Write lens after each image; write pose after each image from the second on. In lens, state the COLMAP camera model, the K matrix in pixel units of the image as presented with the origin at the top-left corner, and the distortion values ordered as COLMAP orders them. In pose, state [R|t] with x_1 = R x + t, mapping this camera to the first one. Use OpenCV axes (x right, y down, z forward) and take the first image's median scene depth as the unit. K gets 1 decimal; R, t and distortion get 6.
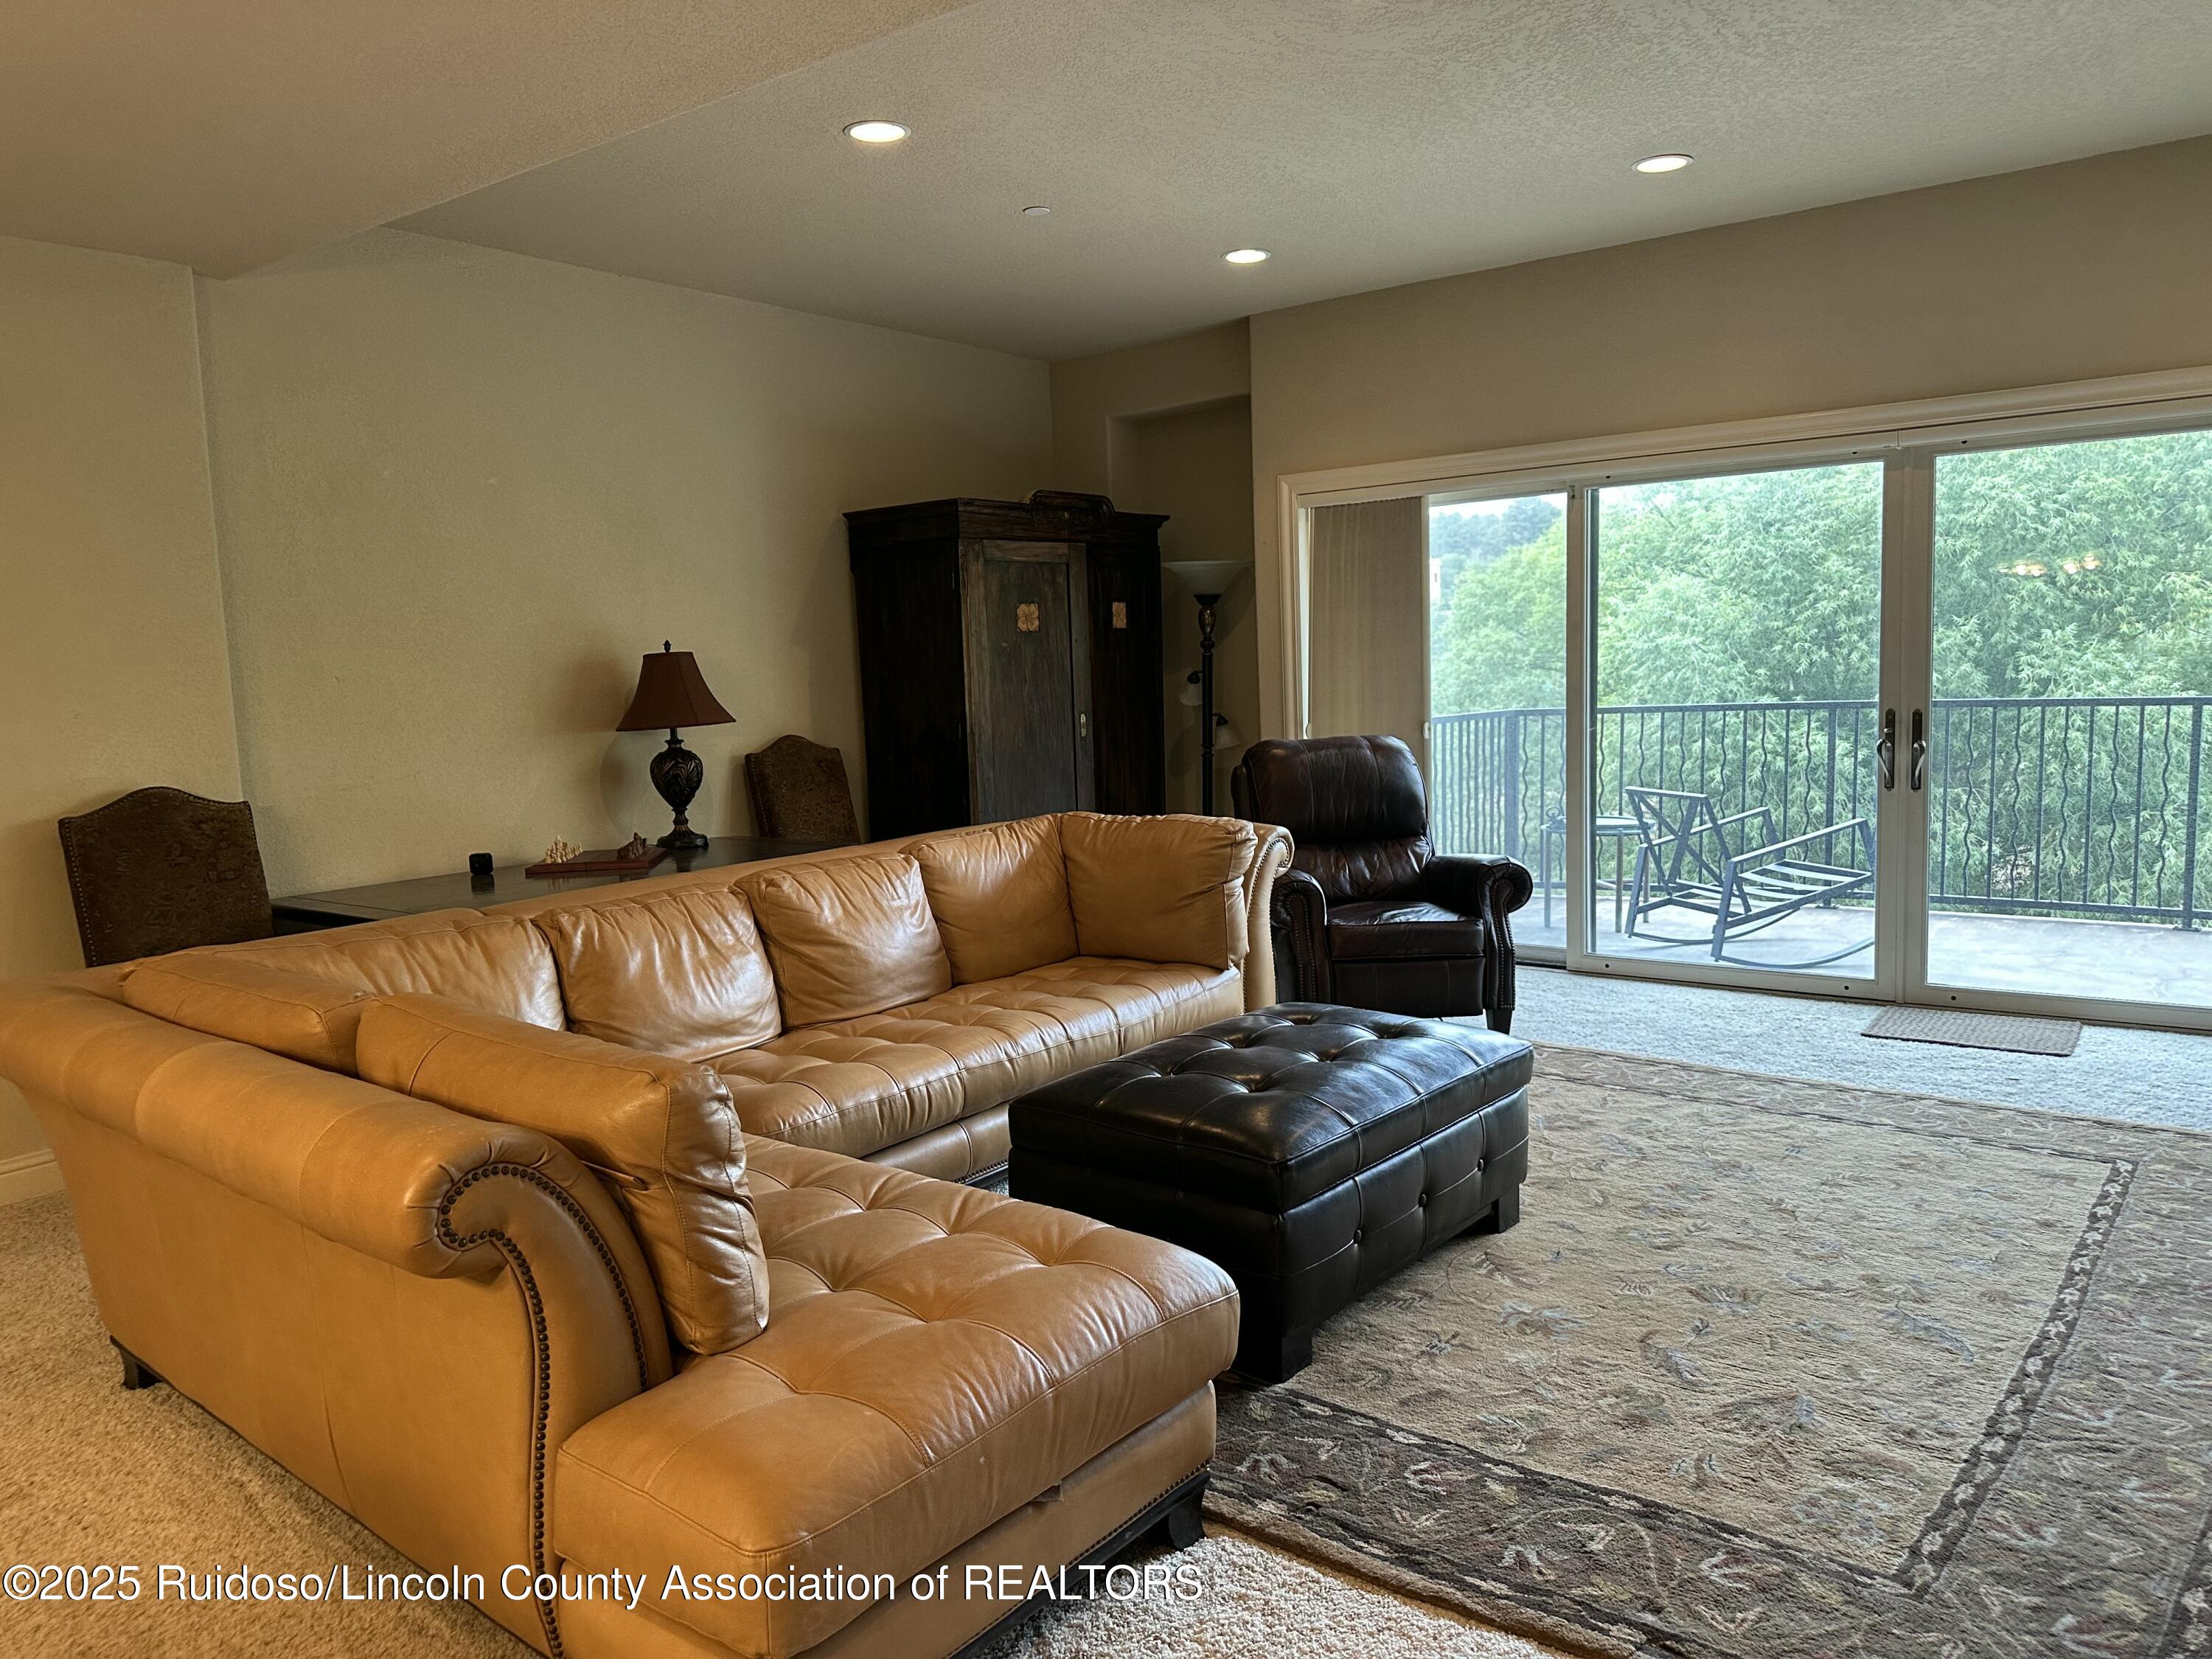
lens RADIAL K [[1540.5, 0, 1134.3], [0, 1540.5, 817.9], [0, 0, 1]] dist [0.116530, -0.175270]
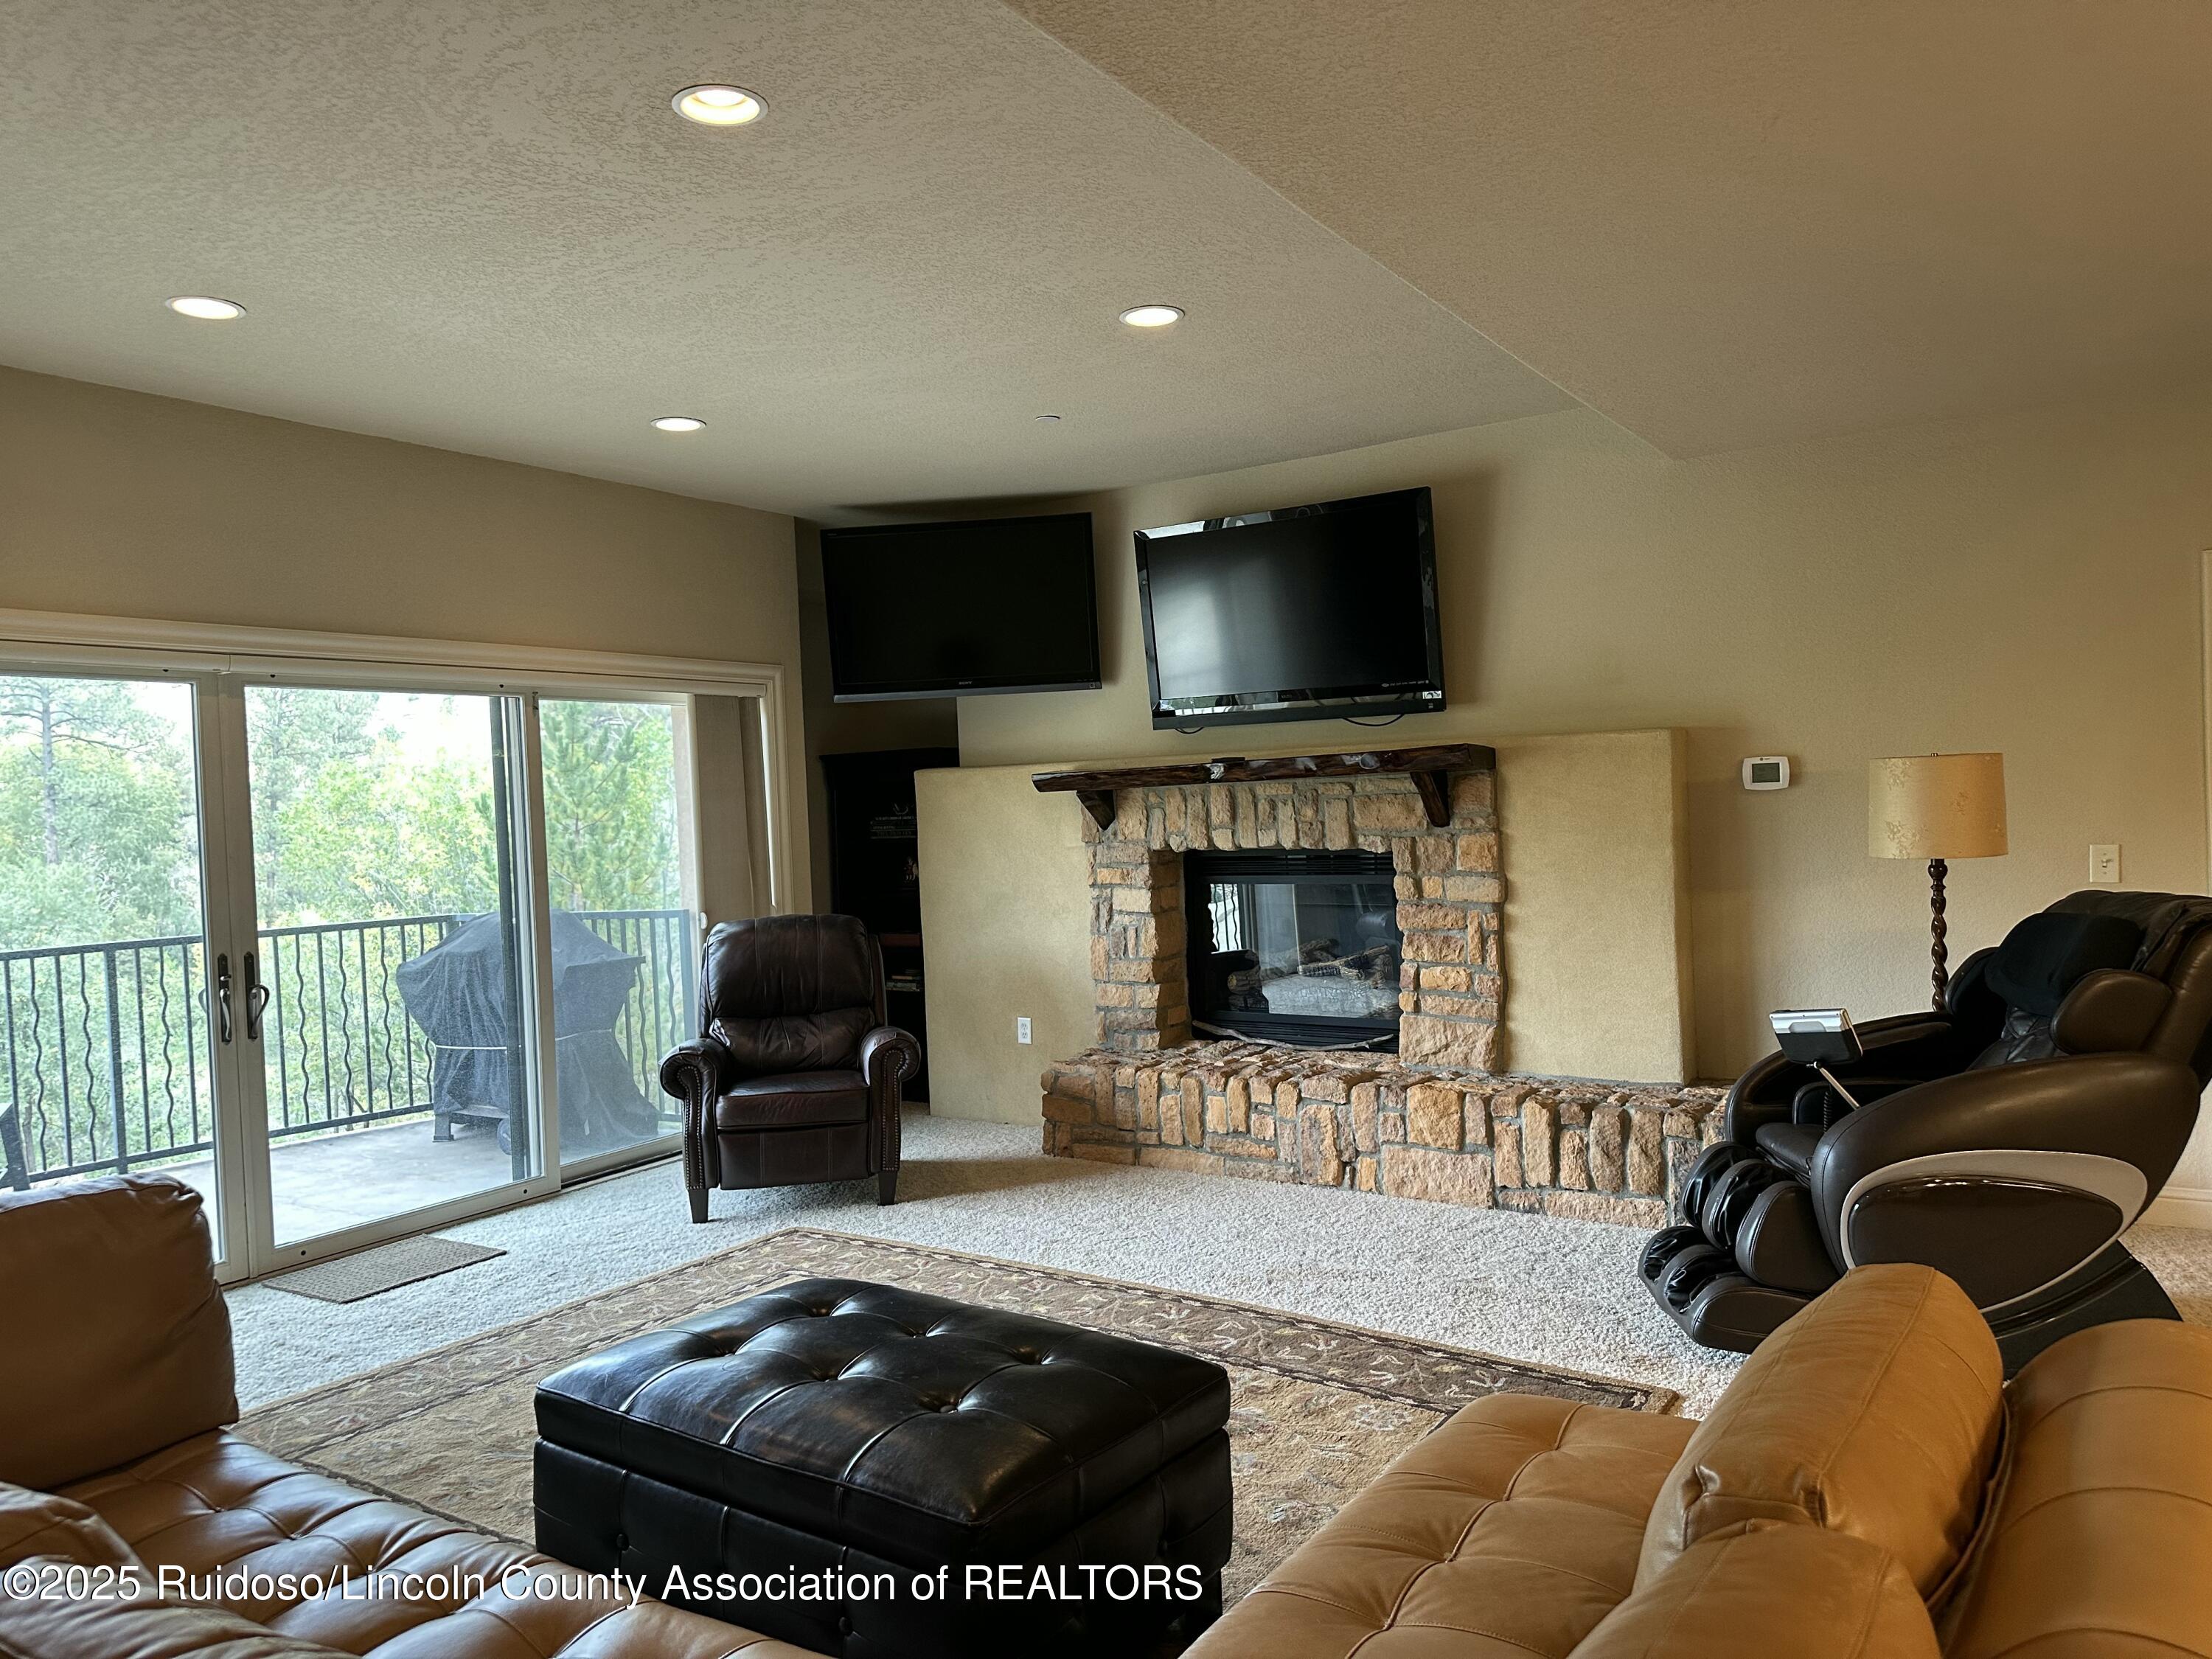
lens RADIAL K [[1540.5, 0, 1134.3], [0, 1540.5, 817.9], [0, 0, 1]] dist [0.116530, -0.175270]
pose [[-0.049221, 0.020295, 0.998582, -0.550293], [0.140253, 0.990028, -0.013208, -0.074863], [-0.988891, 0.139404, -0.051576, 0.625108]]
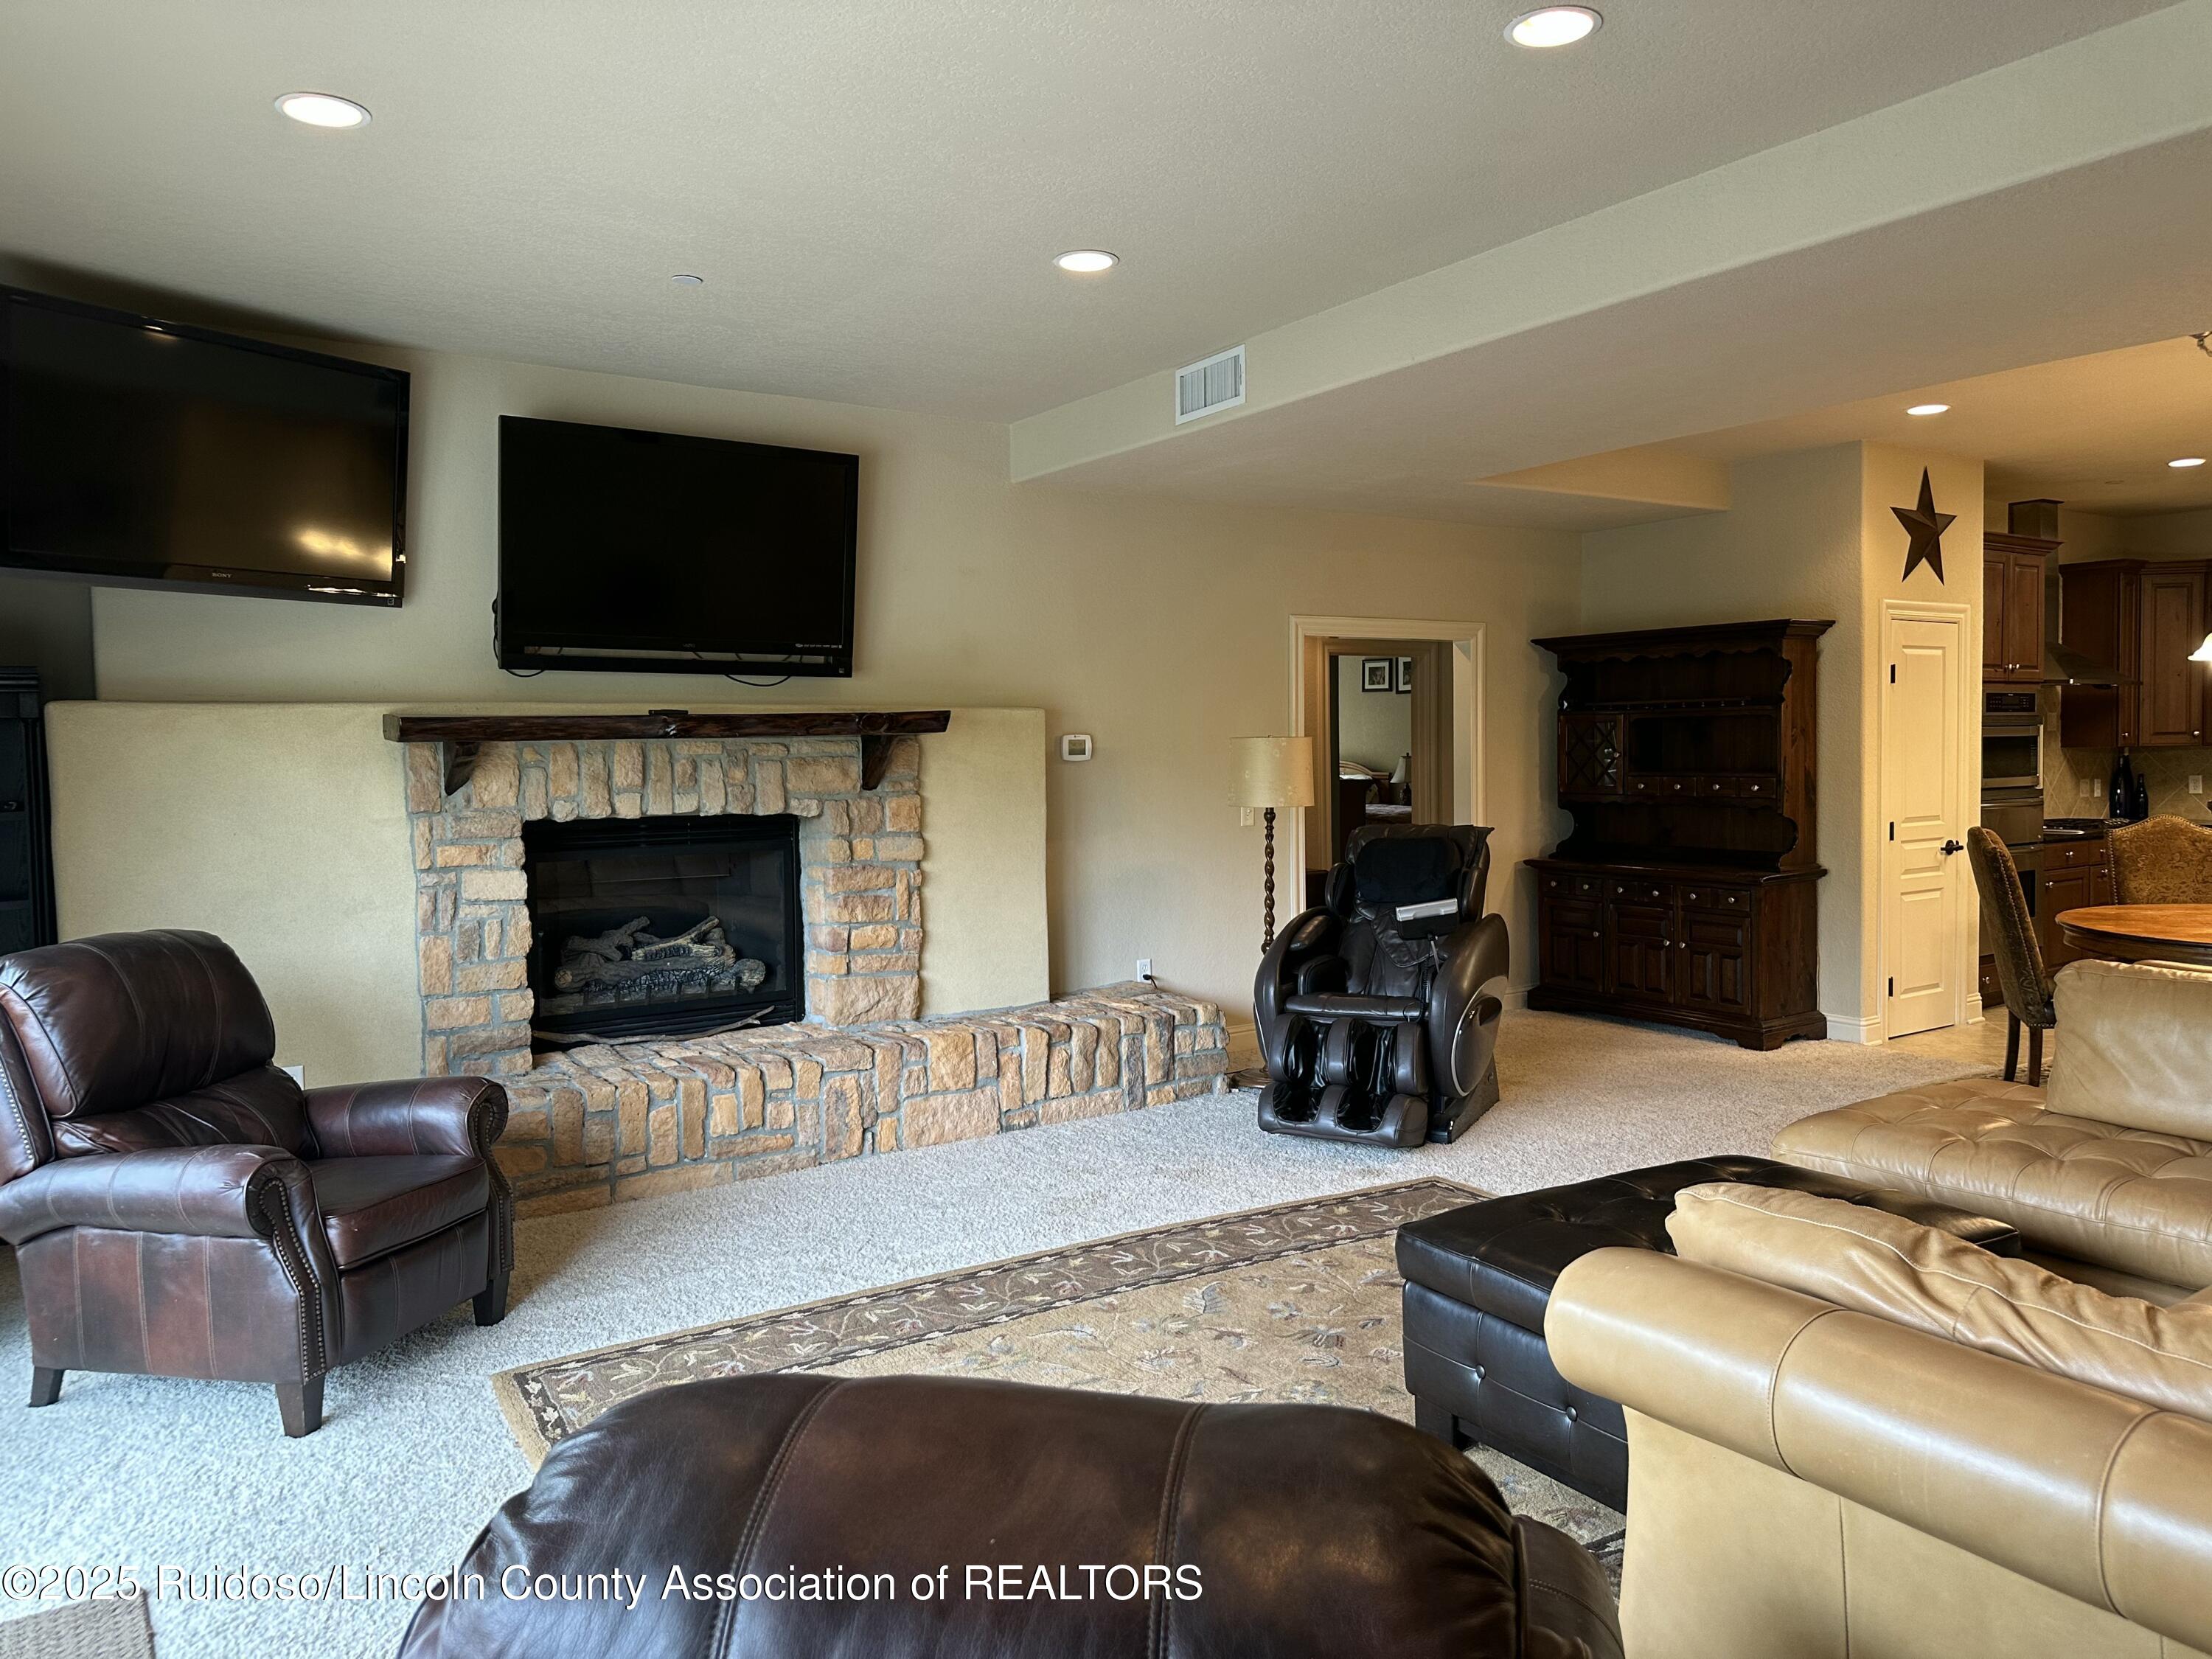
lens RADIAL K [[1518.1, 0, 1100.2], [0, 1518.1, 798.7], [0, 0, 1]] dist [0.109523, -0.093520]
pose [[-0.935901, 0.031639, 0.350839, 0.071888], [0.077329, 0.990117, 0.116995, -0.176490], [-0.343670, 0.136626, -0.929099, 1.436463]]
